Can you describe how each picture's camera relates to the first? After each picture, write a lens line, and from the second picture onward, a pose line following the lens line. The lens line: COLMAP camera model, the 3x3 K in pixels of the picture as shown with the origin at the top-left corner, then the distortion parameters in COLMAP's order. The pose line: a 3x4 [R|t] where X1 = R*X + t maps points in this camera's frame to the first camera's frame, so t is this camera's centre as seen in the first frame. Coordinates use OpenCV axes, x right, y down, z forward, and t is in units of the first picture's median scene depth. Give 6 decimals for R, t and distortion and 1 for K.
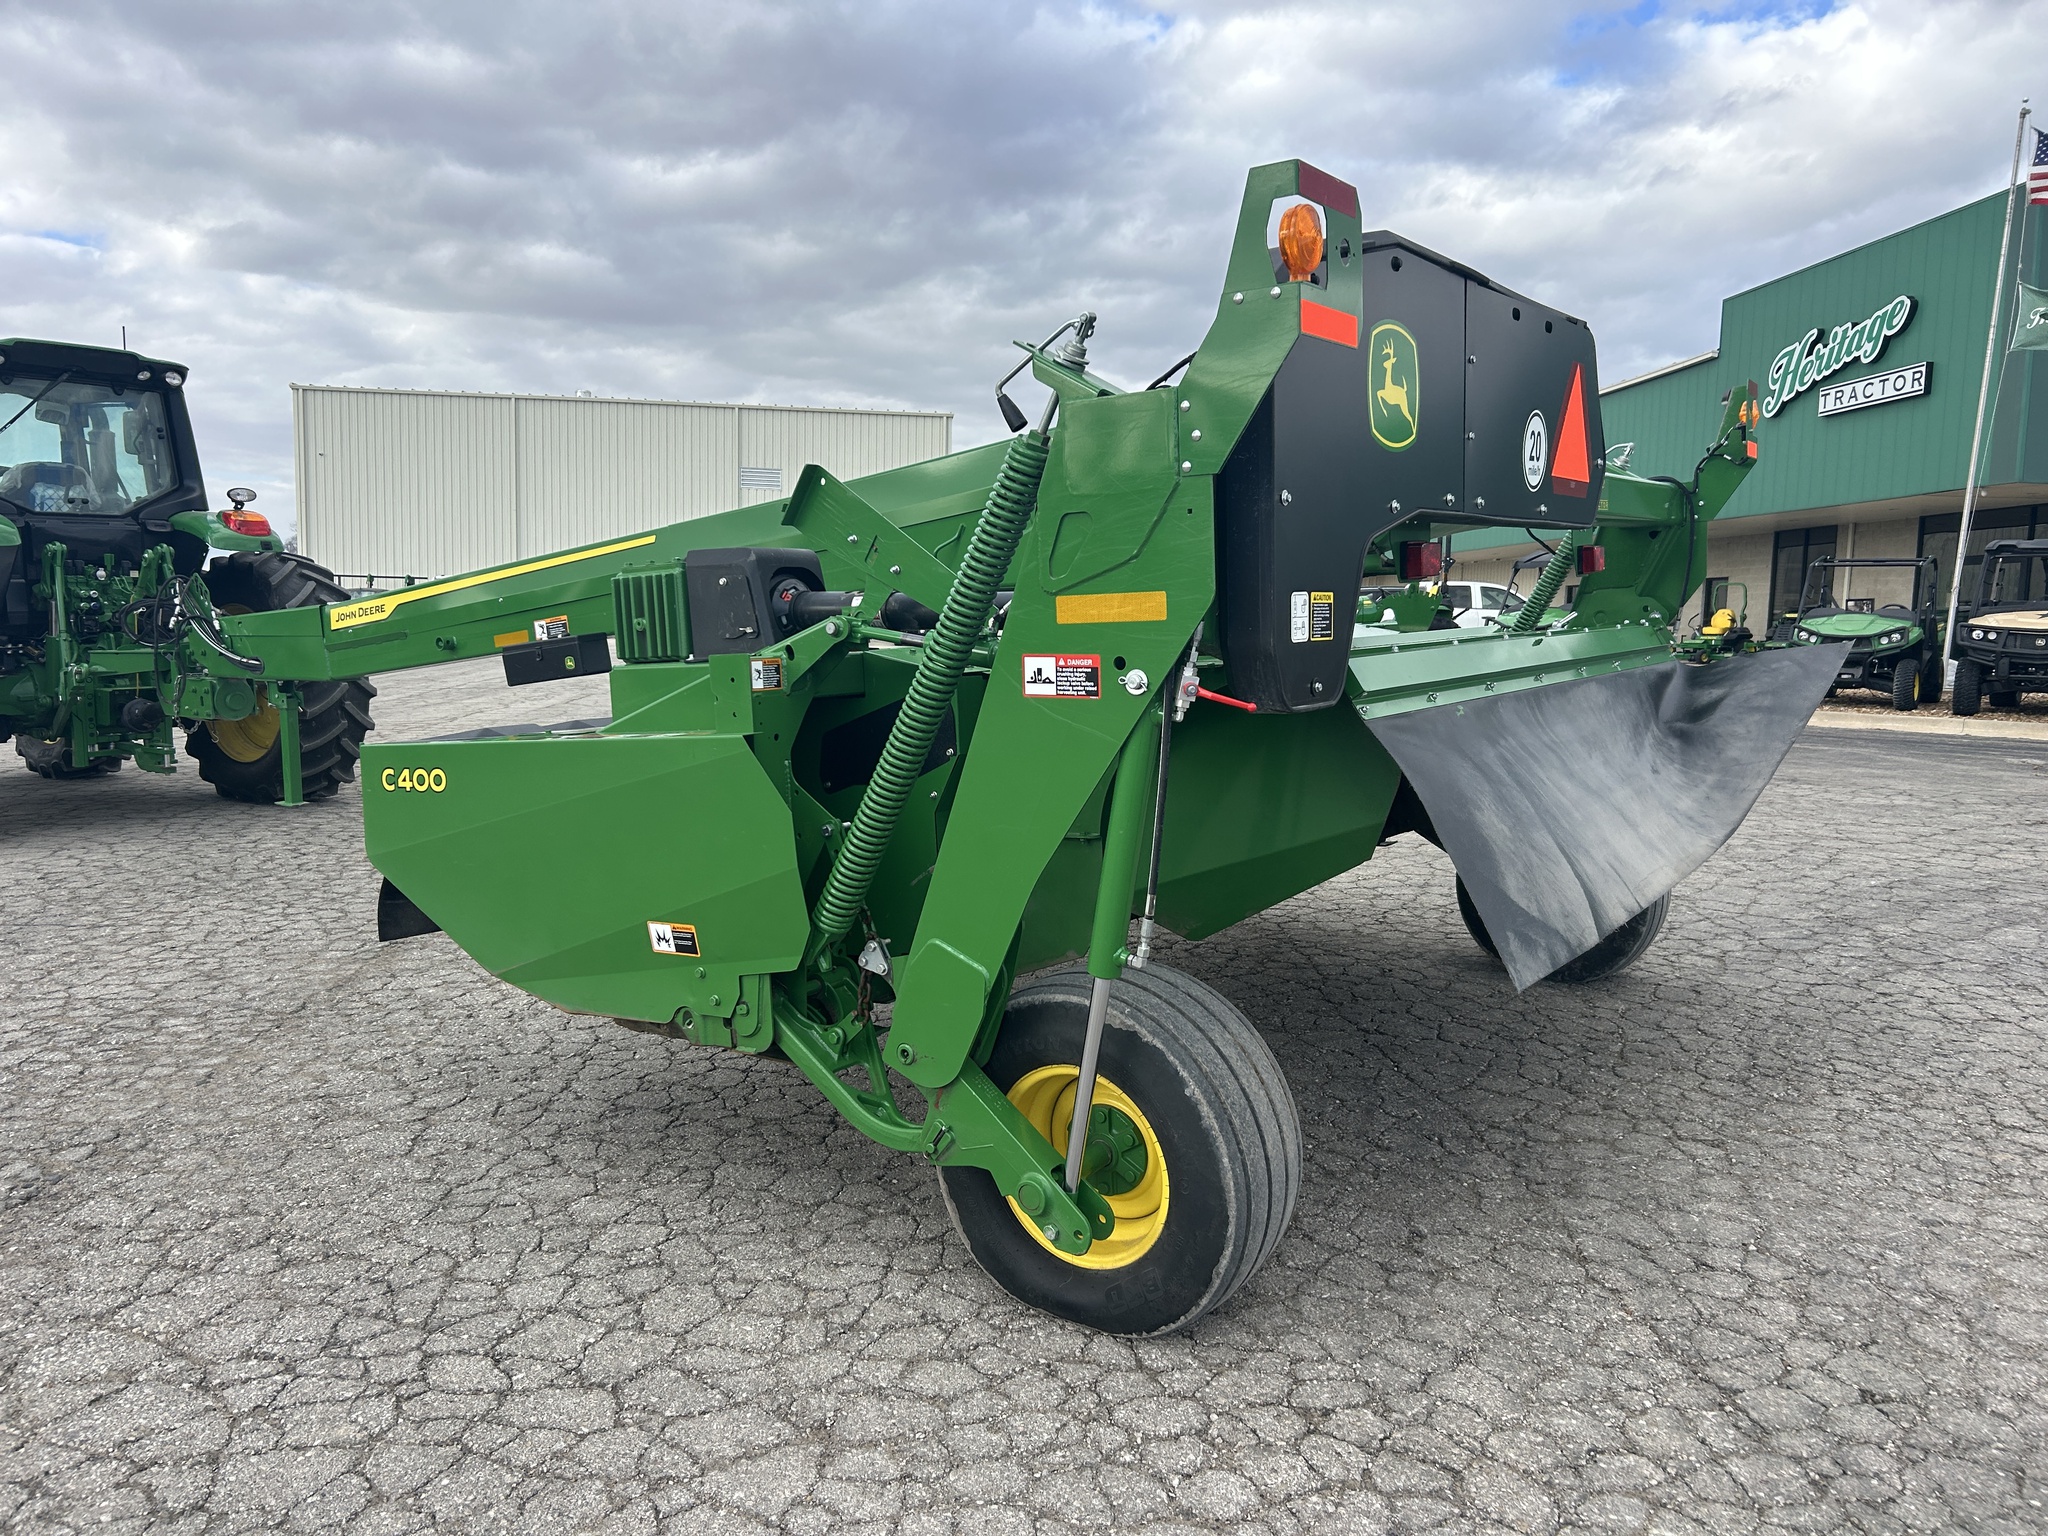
lens RADIAL K [[1624.0, 0, 1024.0], [0, 1624.0, 768.0], [0, 0, 1]] dist [0.055109, -0.059677]
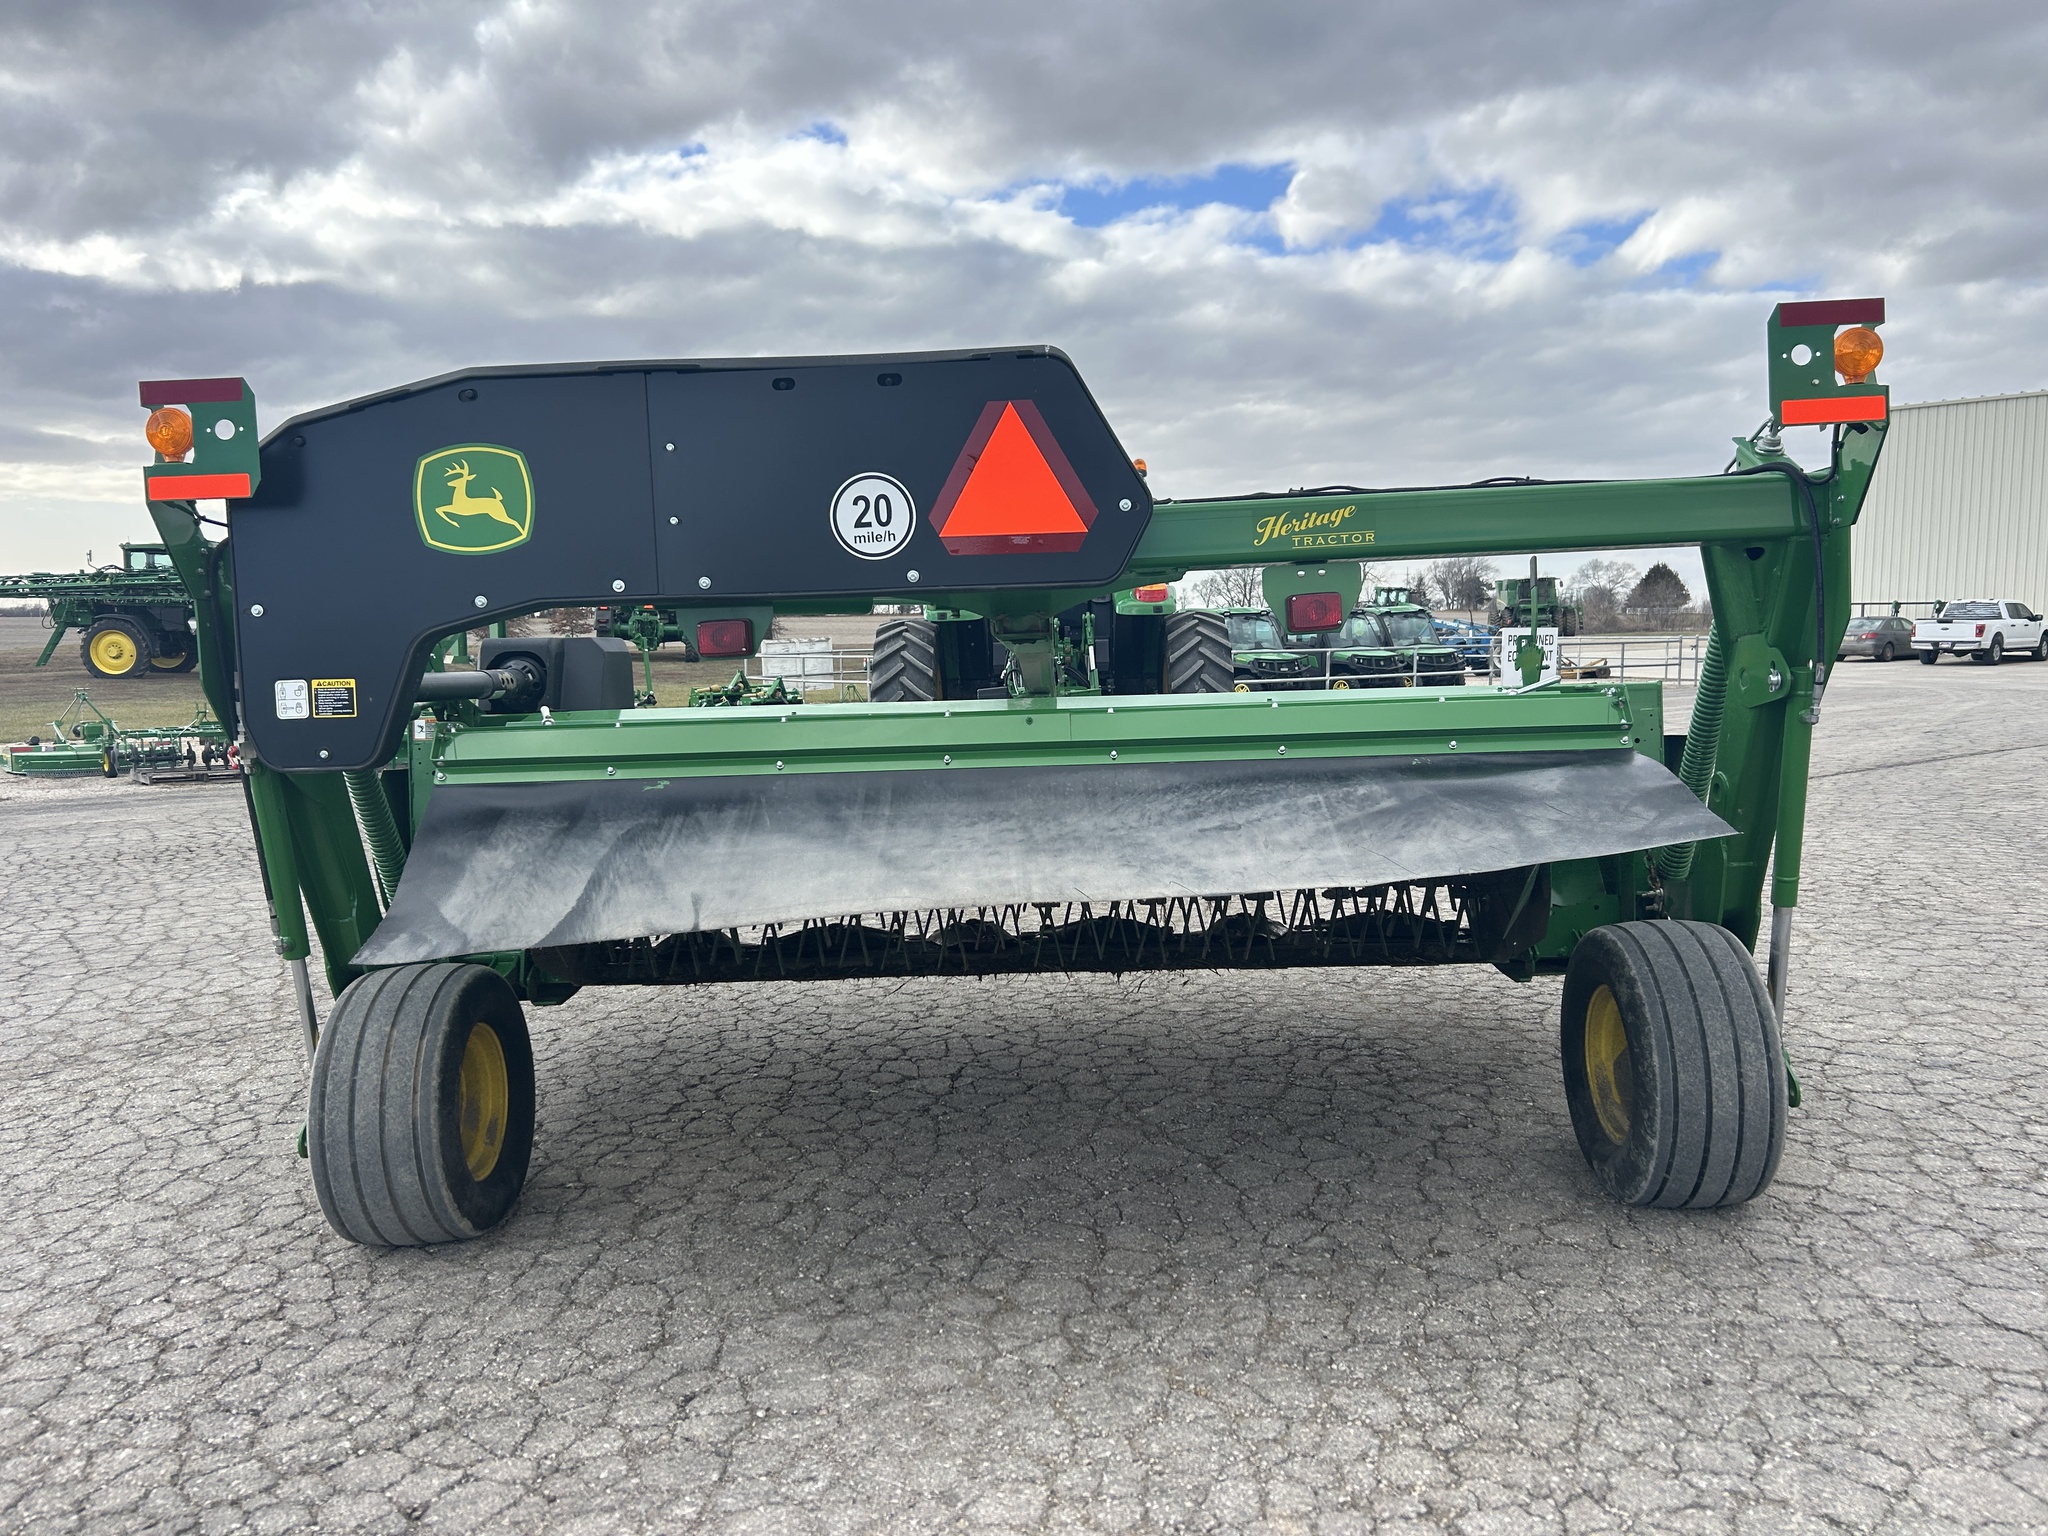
lens RADIAL K [[1585.2, 0, 948.9], [0, 1585.2, 772.7], [0, 0, 1]] dist [0.119461, -0.132472]
pose [[0.506361, 0.054877, -0.860574, 1.280405], [-0.065673, 0.997529, 0.024968, -0.083565], [0.859817, 0.043873, 0.508713, 0.661908]]
